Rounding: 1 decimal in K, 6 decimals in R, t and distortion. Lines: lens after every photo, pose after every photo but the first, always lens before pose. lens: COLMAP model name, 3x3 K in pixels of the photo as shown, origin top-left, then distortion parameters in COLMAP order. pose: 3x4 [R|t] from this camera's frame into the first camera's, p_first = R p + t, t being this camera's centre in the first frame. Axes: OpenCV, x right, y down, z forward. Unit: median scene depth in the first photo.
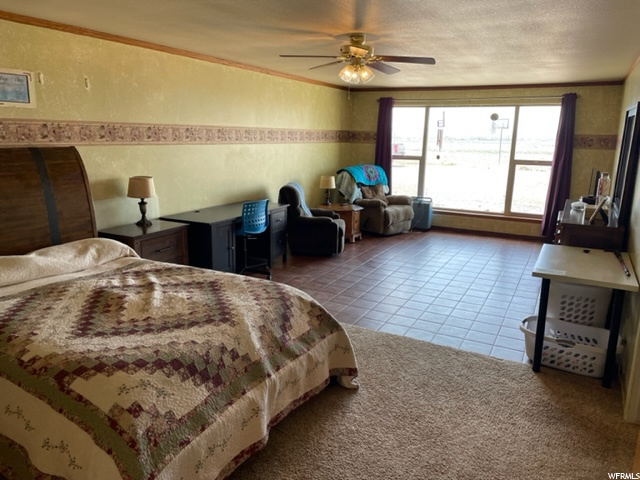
lens RADIAL K [[491.6, 0, 313.4], [0, 491.6, 240.5], [0, 0, 1]] dist [0.025933, -0.008208]
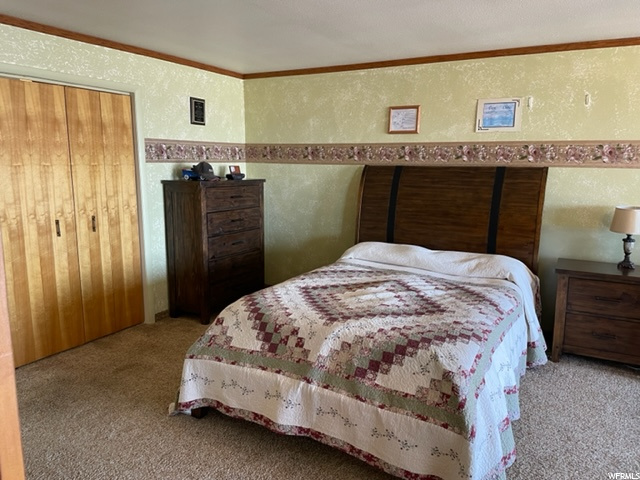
lens RADIAL K [[491.6, 0, 313.4], [0, 491.6, 240.5], [0, 0, 1]] dist [0.025933, -0.008208]
pose [[-0.045546, 0.148637, -0.987842, 0.768969], [-0.227985, 0.961225, 0.155144, -0.140813], [0.972599, 0.232279, -0.009893, 0.865666]]
